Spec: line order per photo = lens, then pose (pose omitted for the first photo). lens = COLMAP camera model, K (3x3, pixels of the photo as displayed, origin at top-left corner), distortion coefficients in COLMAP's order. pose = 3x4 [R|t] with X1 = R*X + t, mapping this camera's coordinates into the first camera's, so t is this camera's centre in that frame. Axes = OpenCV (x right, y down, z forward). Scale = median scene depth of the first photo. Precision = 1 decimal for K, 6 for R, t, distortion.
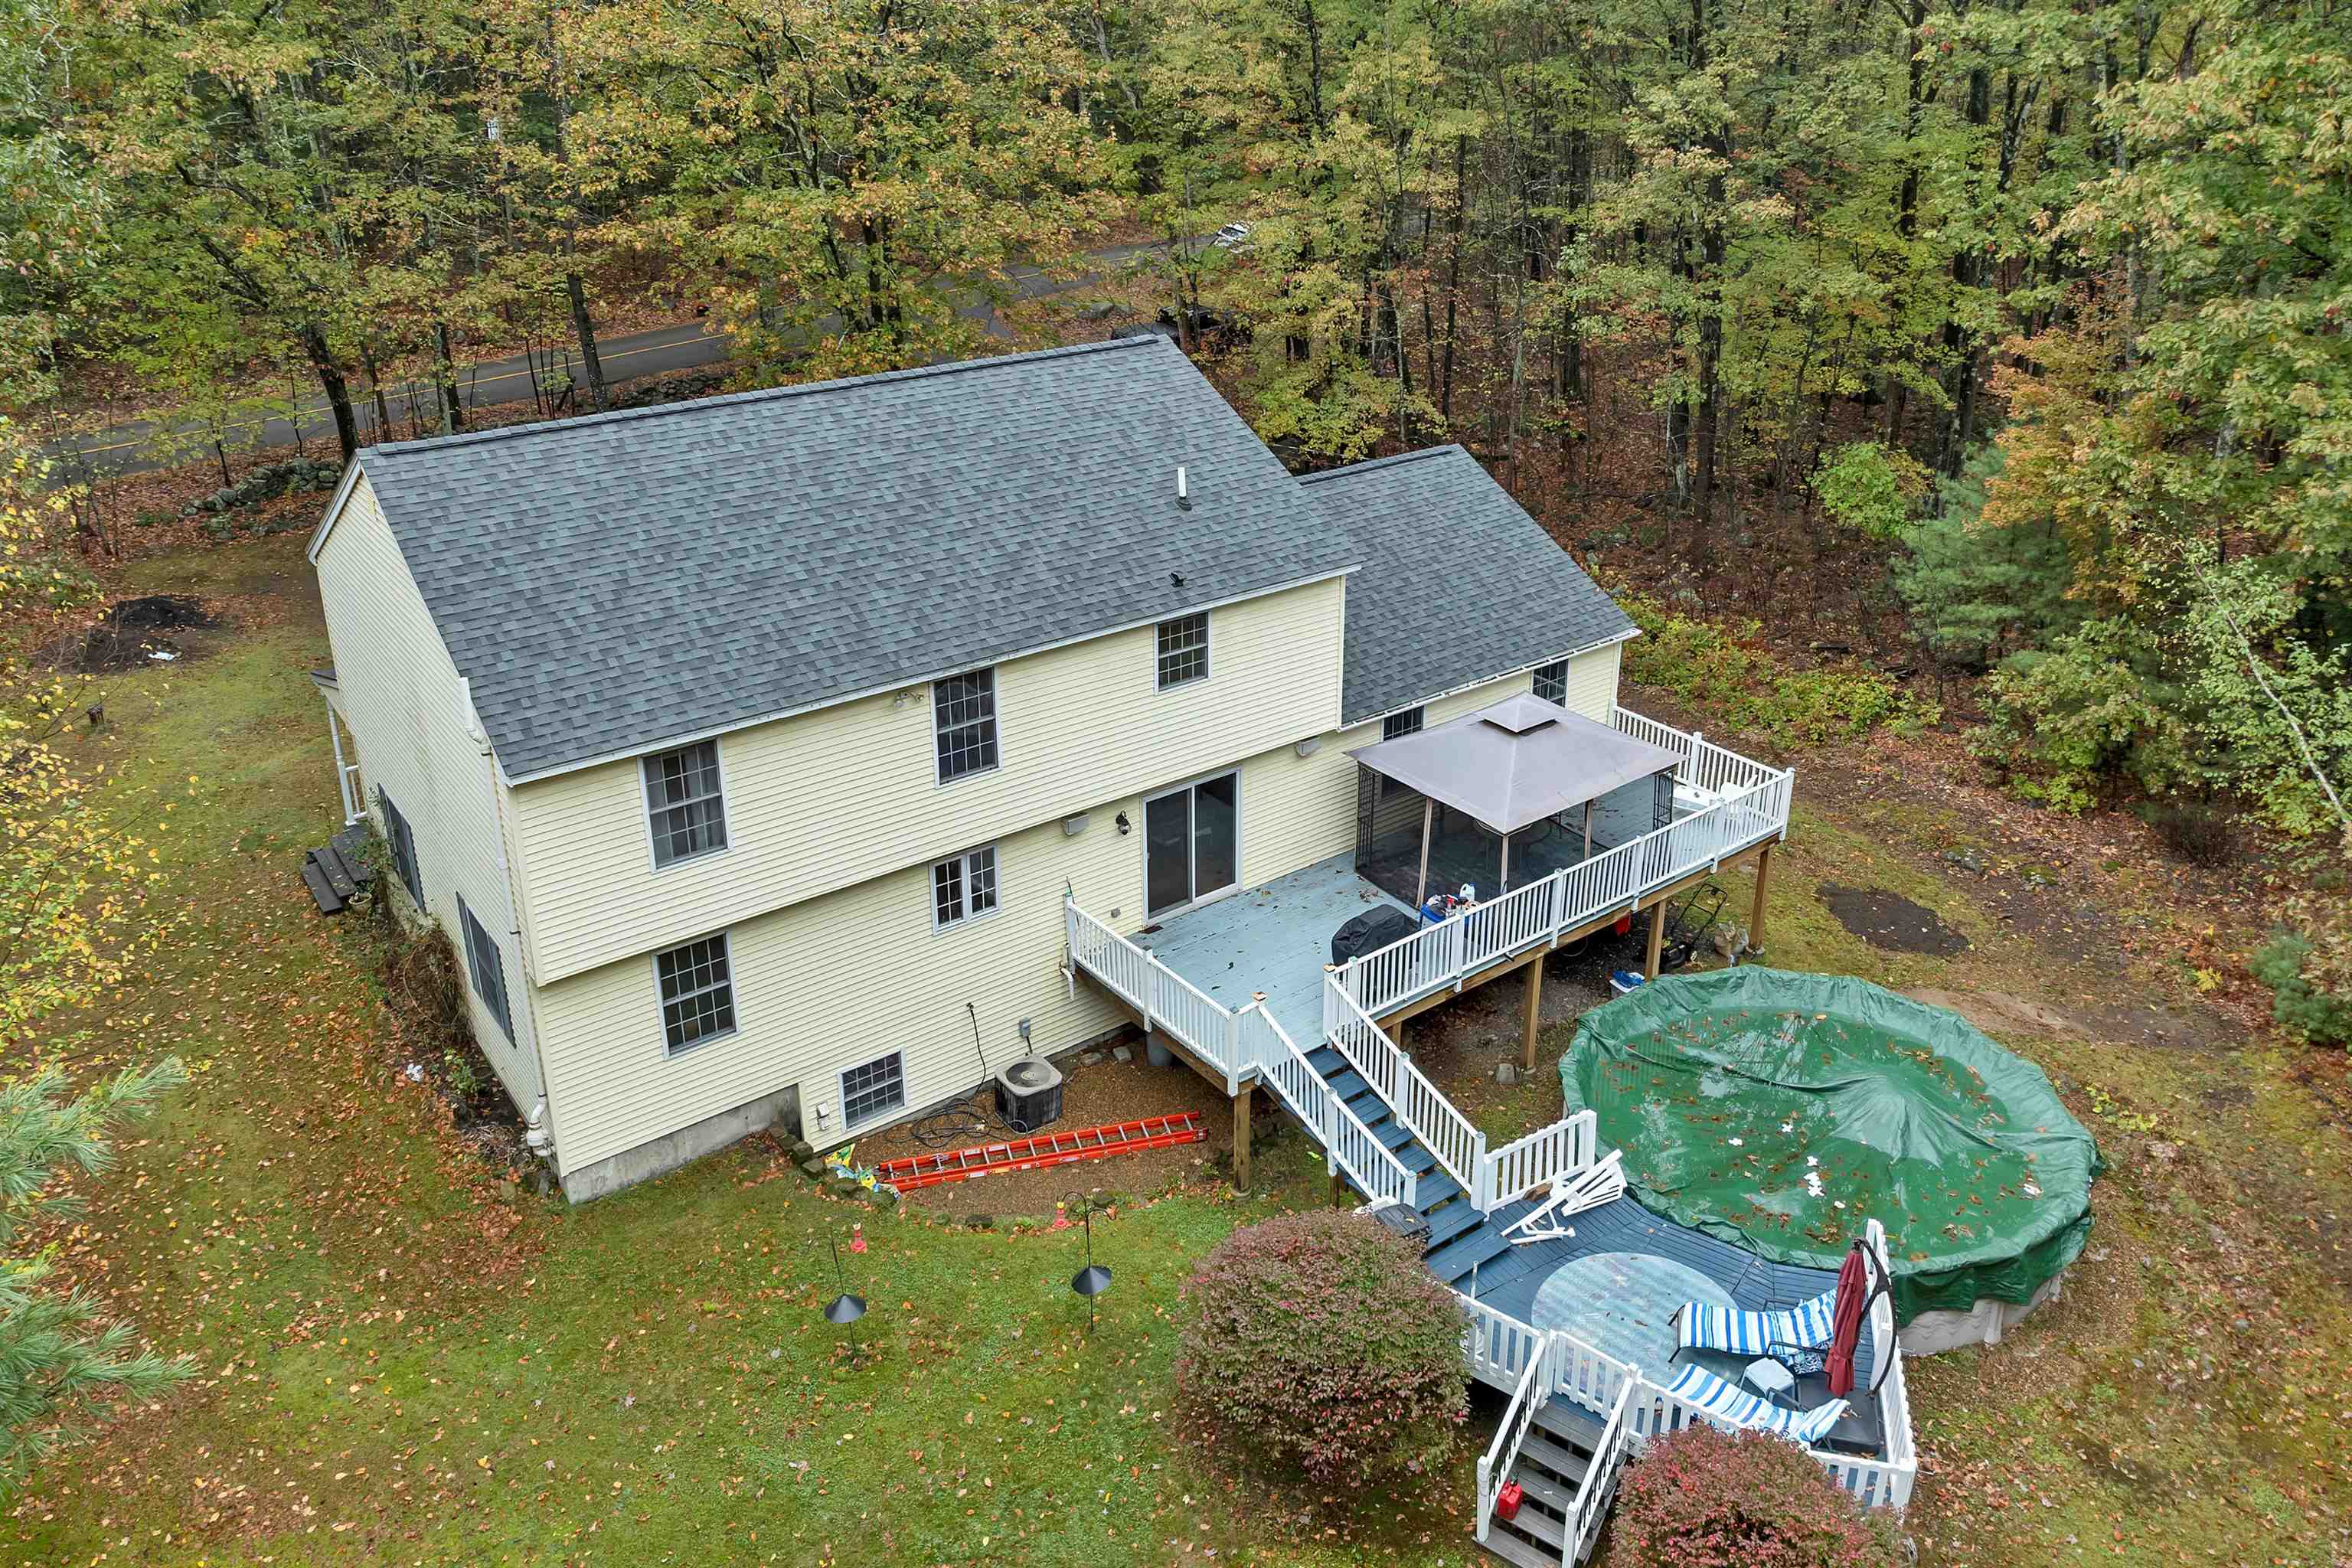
lens RADIAL K [[1745.4, 0, 1238.3], [0, 1745.4, 654.5], [0, 0, 1]] dist [-0.036751, -0.003440]
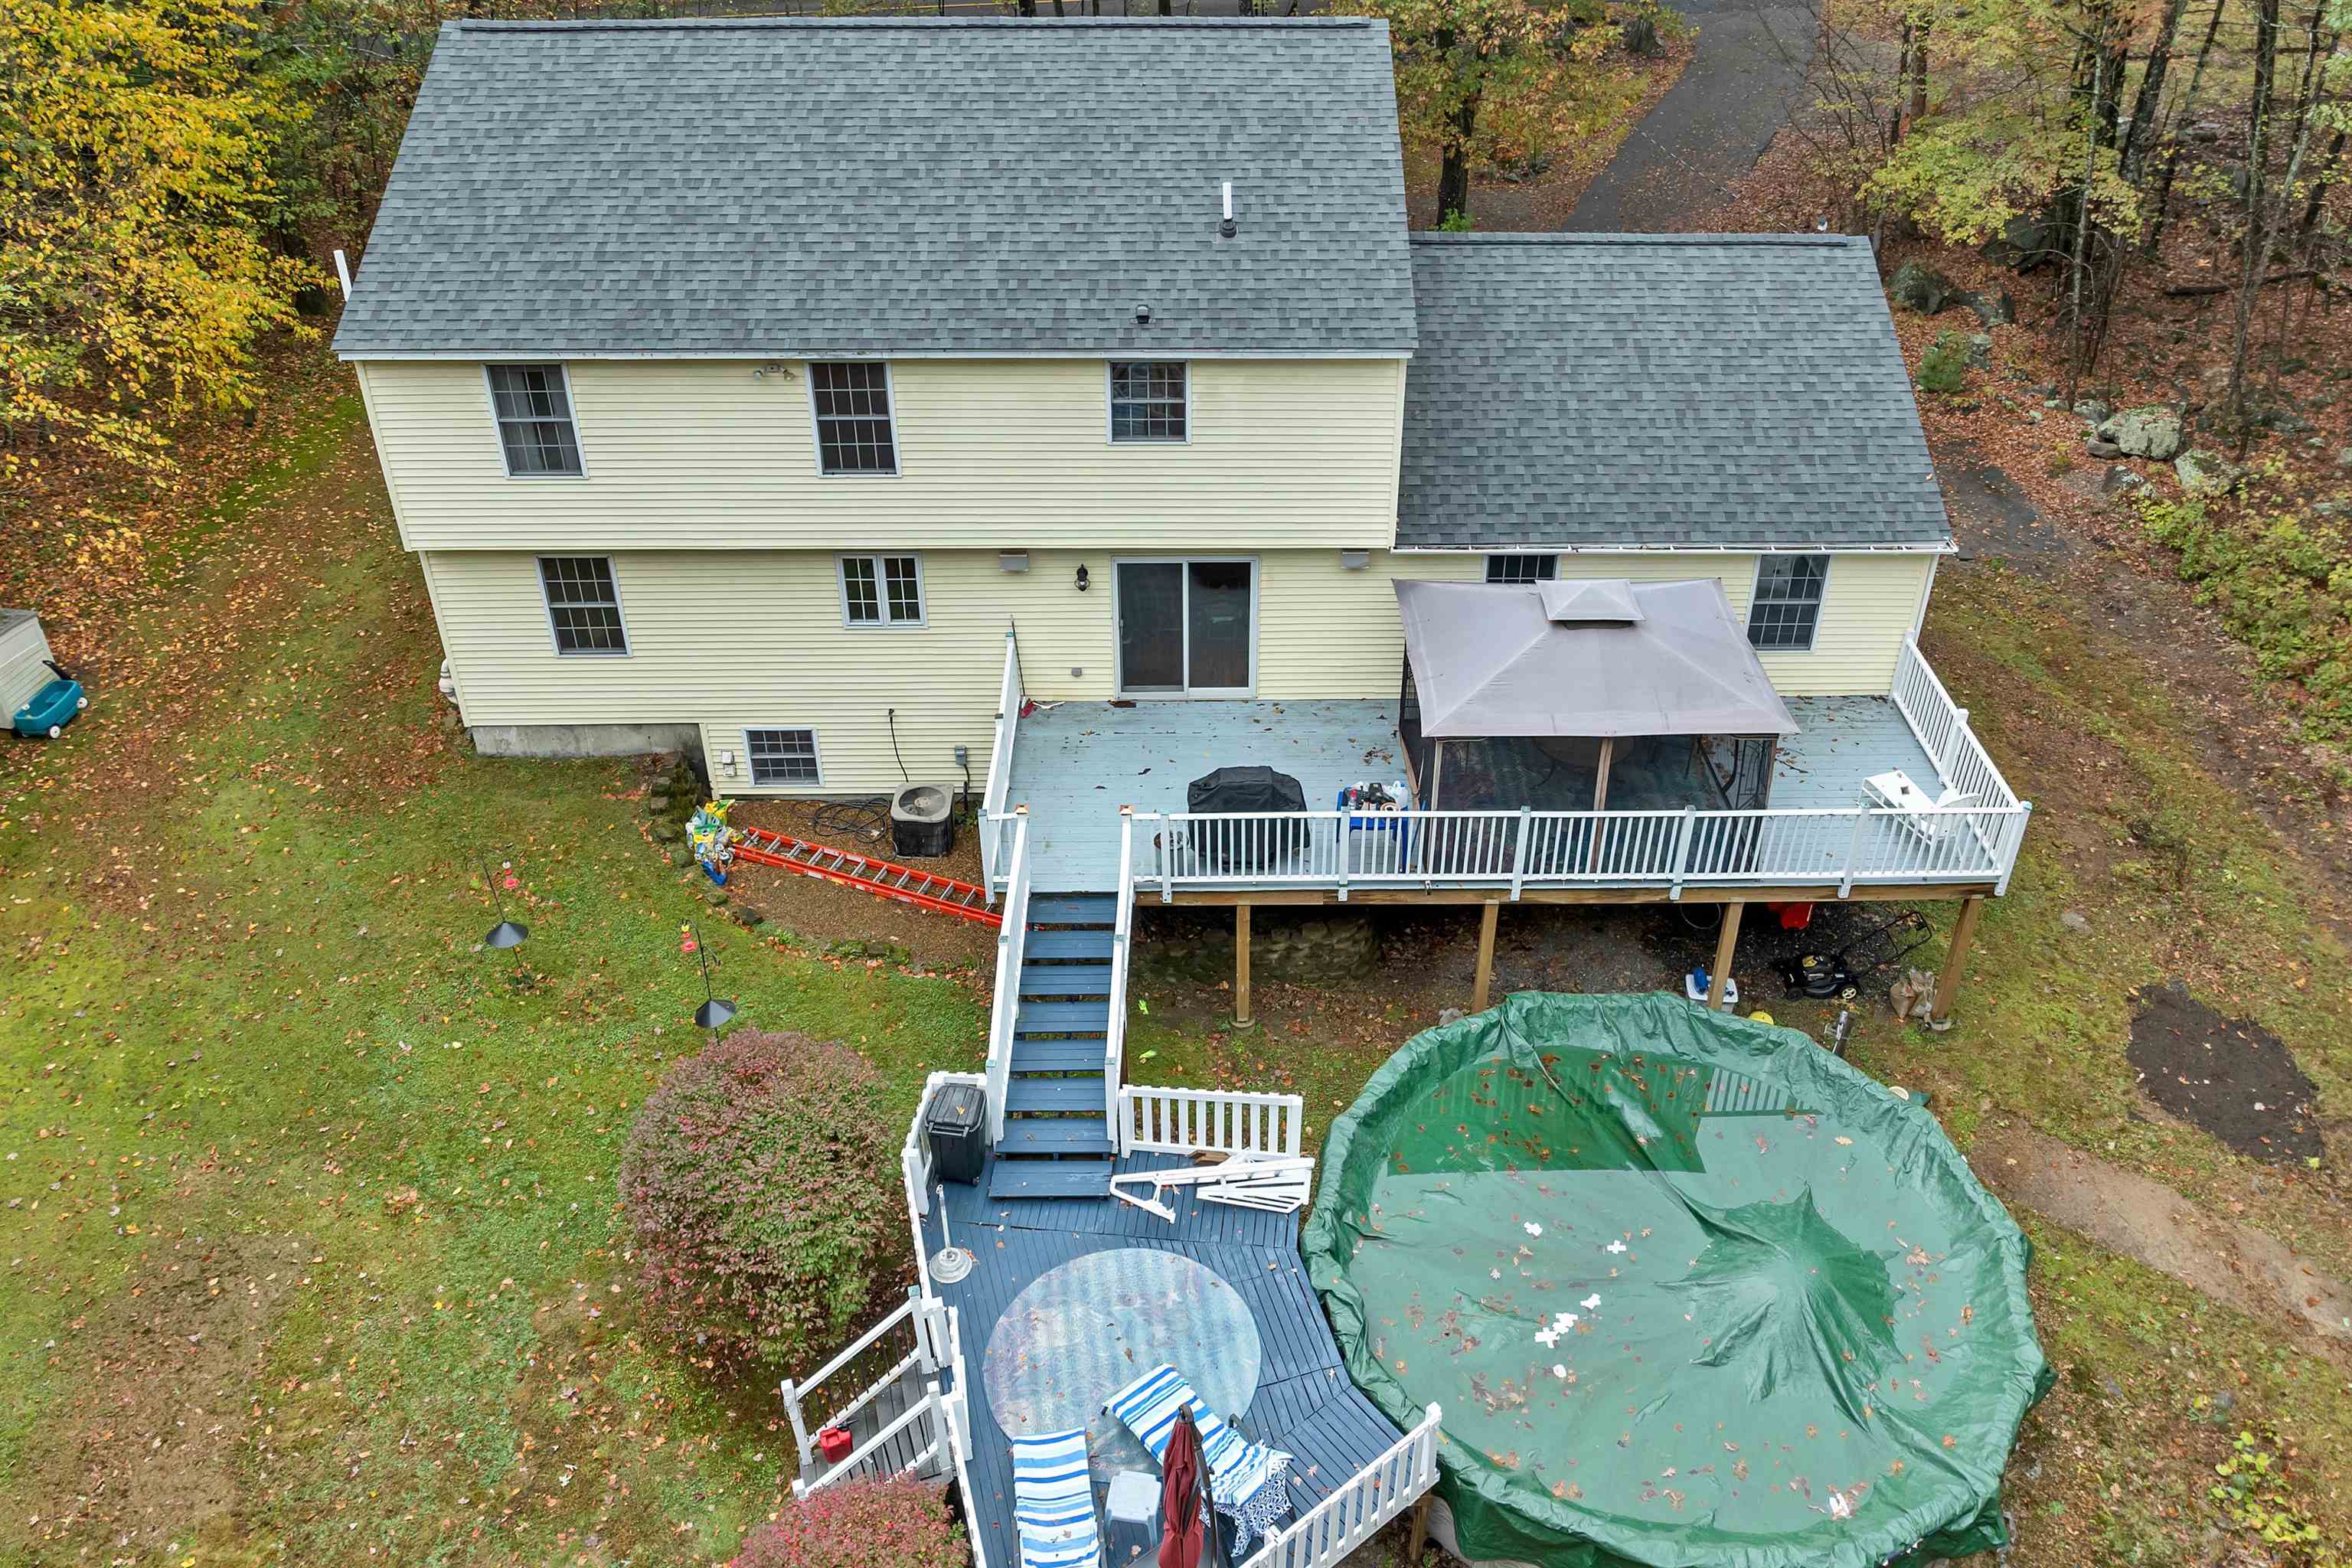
lens RADIAL K [[1745.4, 0, 1234.6], [0, 1745.4, 650.6], [0, 0, 1]] dist [-0.036751, -0.003440]
pose [[0.795575, 0.318021, -0.515676, 0.508783], [-0.220334, 0.944747, 0.242705, -0.109418], [0.564369, -0.079469, 0.821689, 0.349028]]
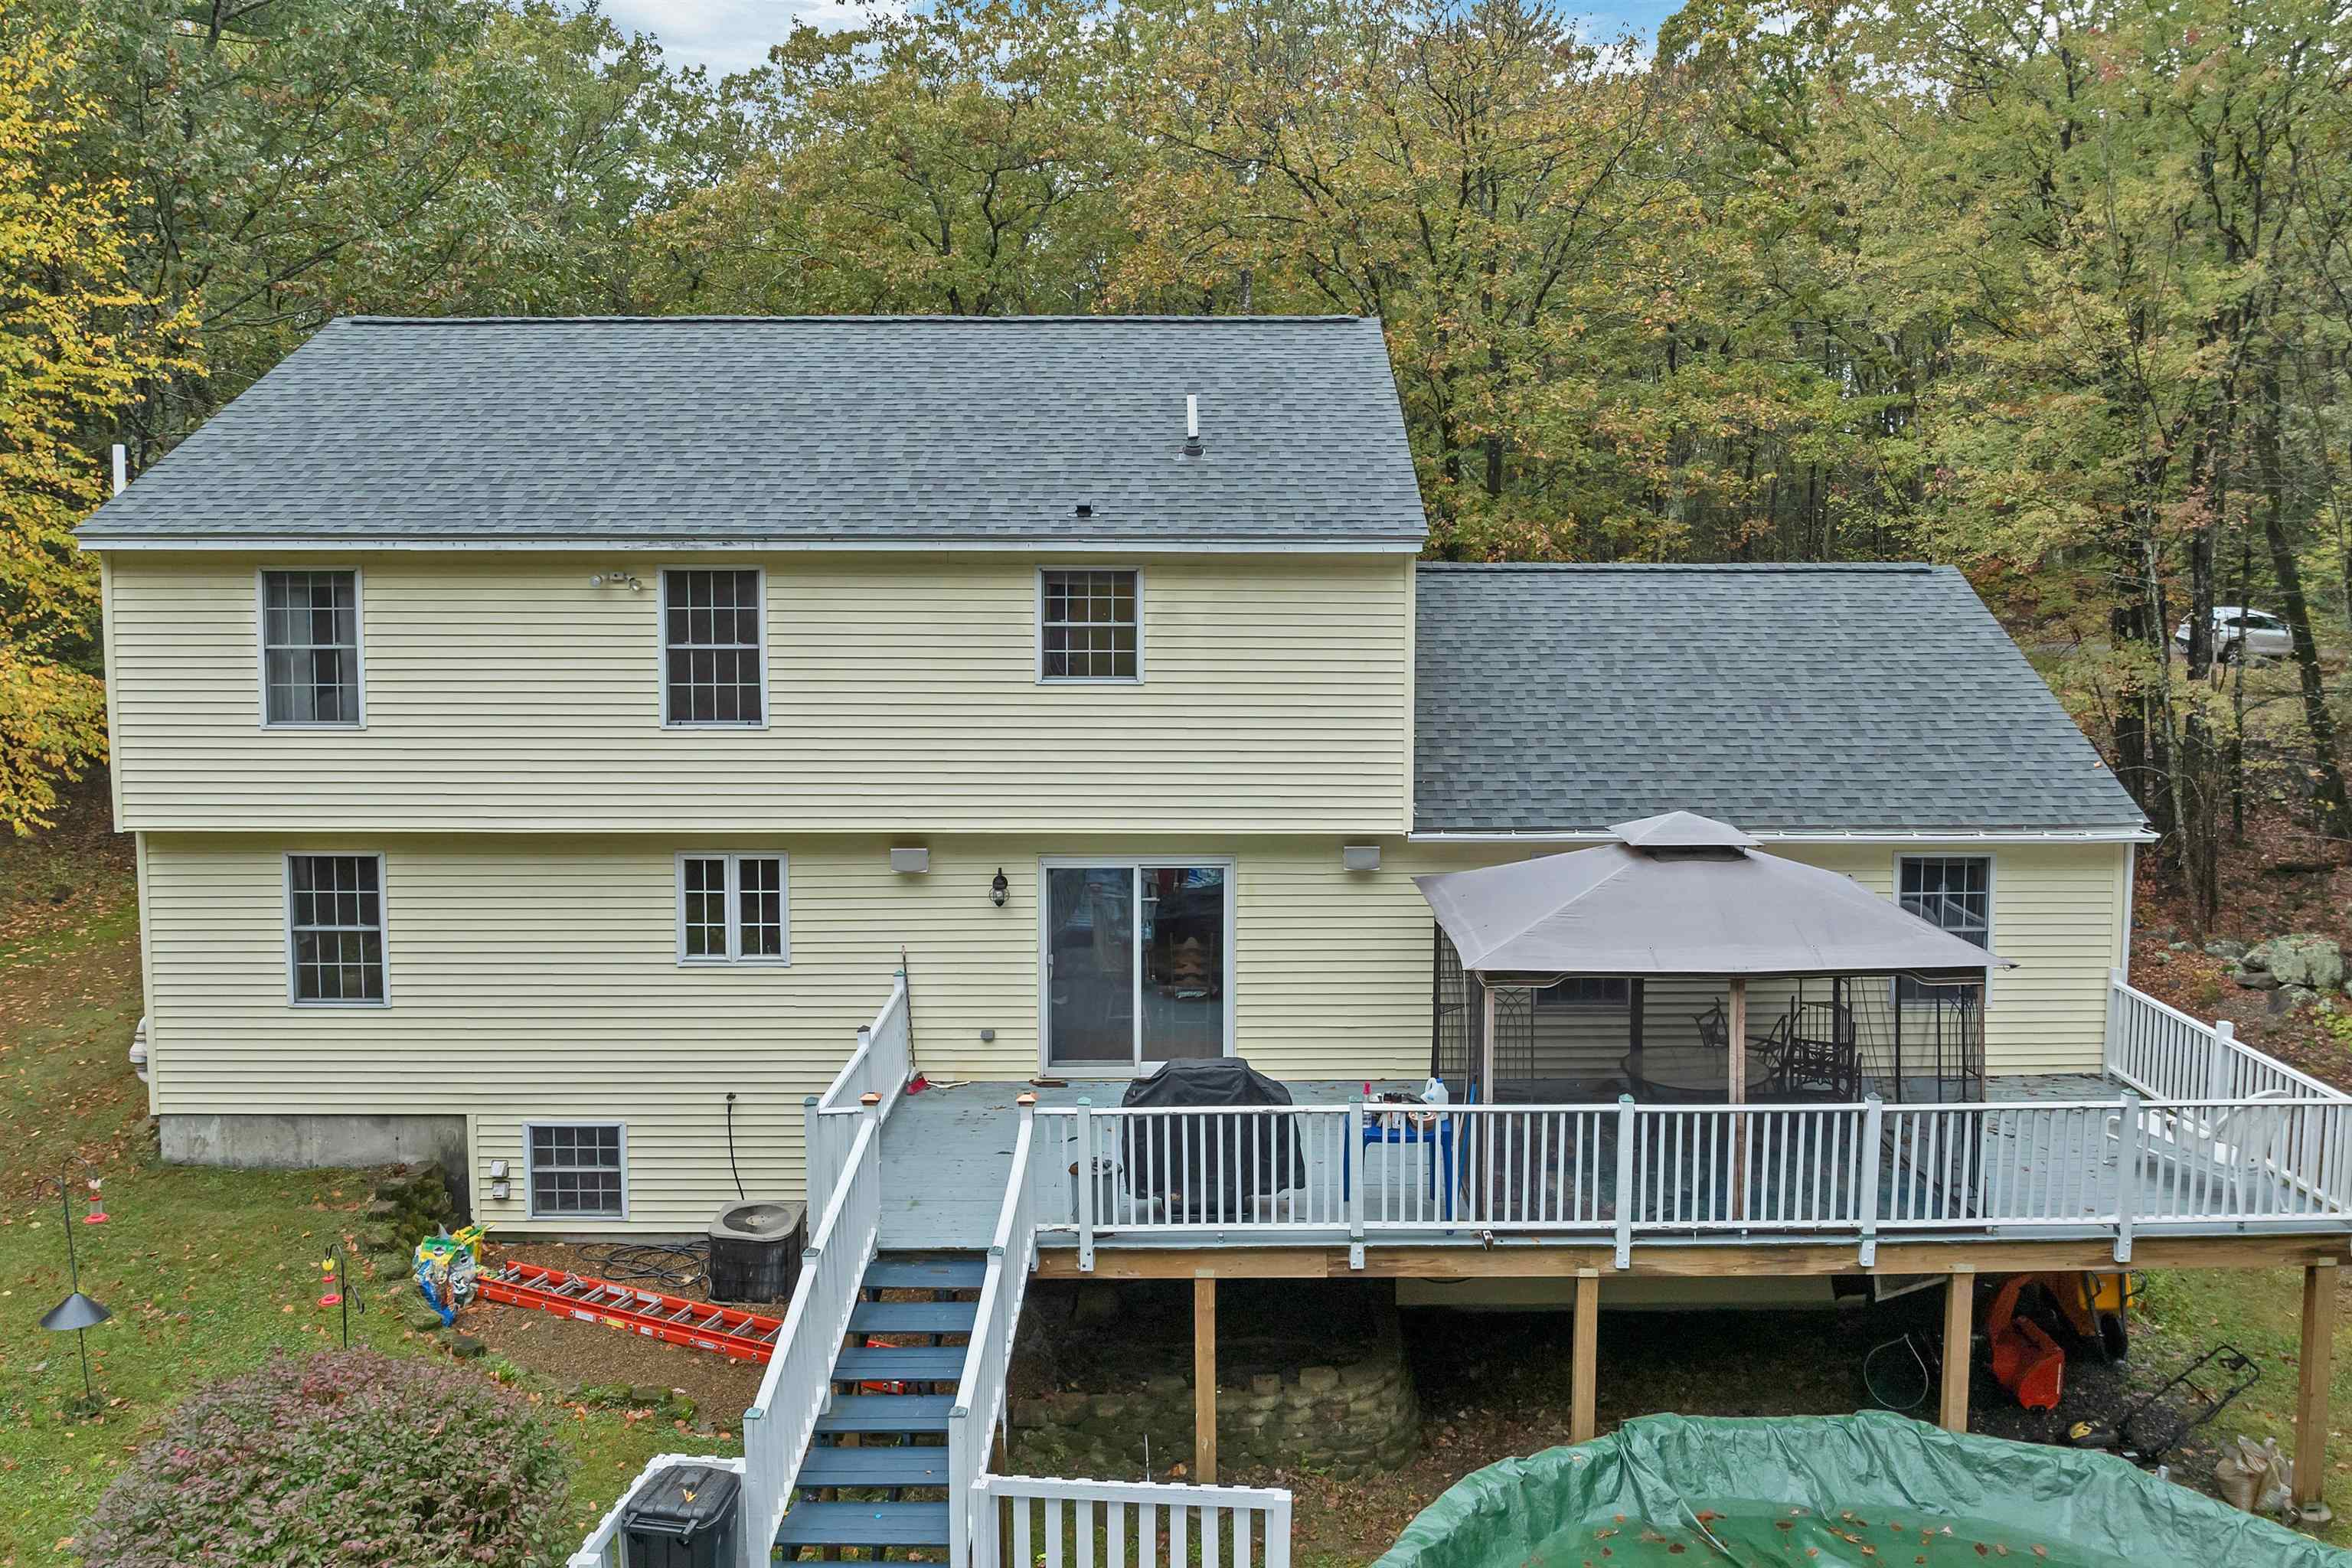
lens RADIAL K [[1745.4, 0, 1232.8], [0, 1745.4, 661.8], [0, 0, 1]] dist [-0.036751, -0.003440]
pose [[0.789560, 0.038039, -0.612493, 0.447719], [-0.216853, 0.950980, -0.220482, 0.156377], [0.574082, 0.306904, 0.759104, 0.575975]]
